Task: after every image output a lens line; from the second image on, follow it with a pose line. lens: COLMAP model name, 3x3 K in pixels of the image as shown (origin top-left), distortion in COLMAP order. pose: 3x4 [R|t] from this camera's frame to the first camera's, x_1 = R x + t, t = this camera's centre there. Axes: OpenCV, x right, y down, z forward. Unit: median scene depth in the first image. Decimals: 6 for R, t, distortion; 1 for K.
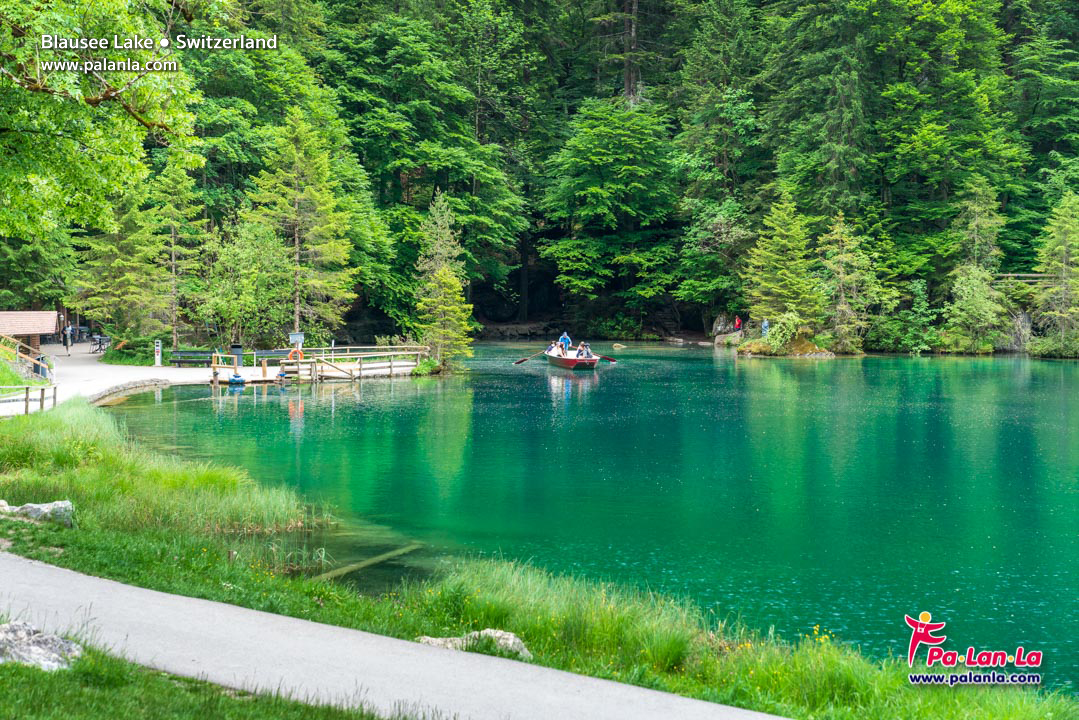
lens RADIAL K [[1991.6, 0, 537.6], [0, 1991.6, 357.0], [0, 0, 1]] dist [0.060497, 0.000000]
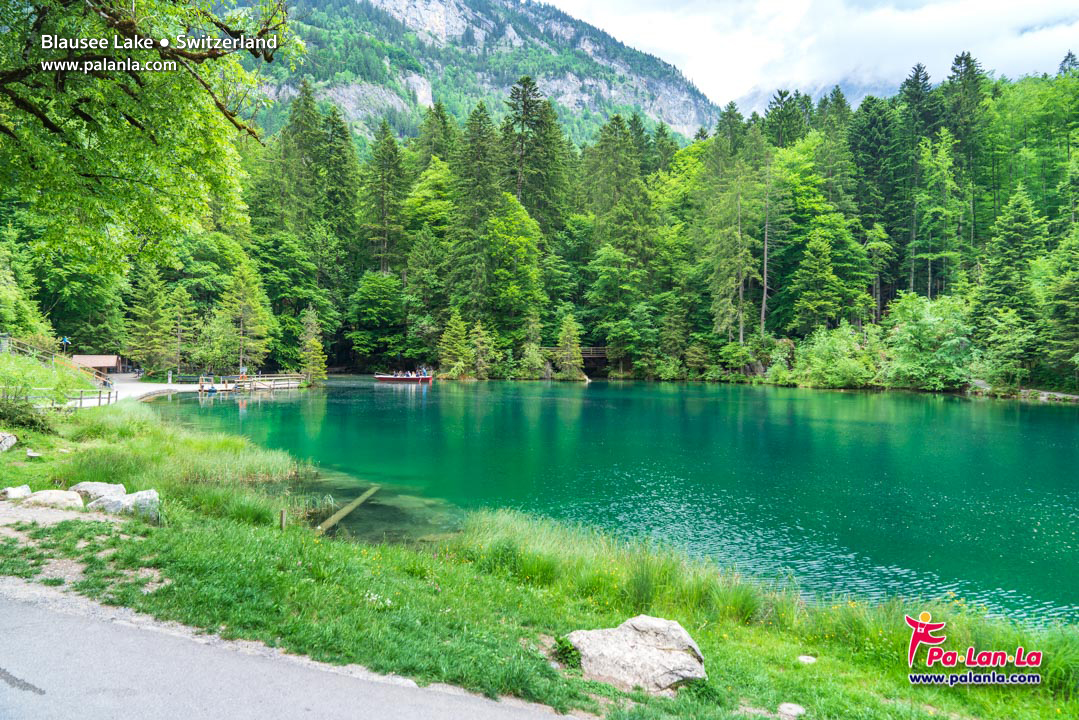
lens RADIAL K [[736.9, 0, 529.5], [0, 736.9, 350.1], [0, 0, 1]] dist [-0.008194, -0.001595]
pose [[0.961098, 0.011991, 0.275946, -0.034670], [0.000988, 0.998901, -0.046851, 0.005014], [-0.276204, 0.045301, 0.960031, 0.133140]]
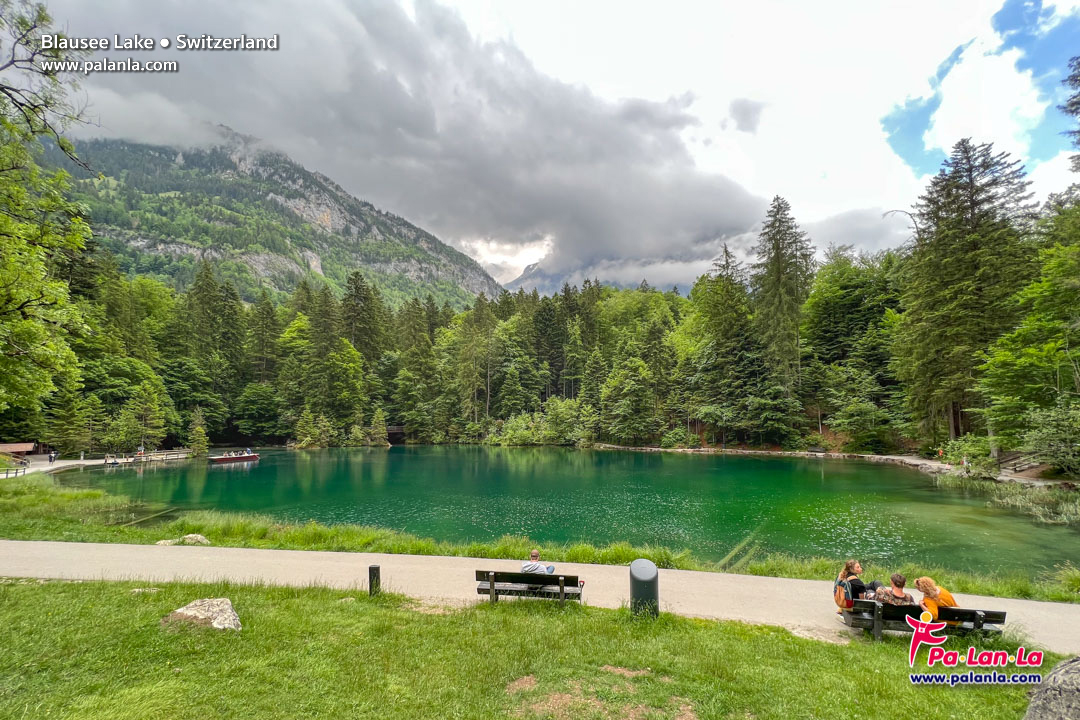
lens RADIAL K [[432.9, 0, 531.7], [0, 432.9, 401.9], [0, 0, 1]] dist [0.002338, 0.001424]
pose [[0.826626, 0.020456, 0.562379, 0.006641], [0.037240, 0.995160, -0.090936, 0.002318], [-0.561518, 0.096113, 0.821864, 0.025327]]
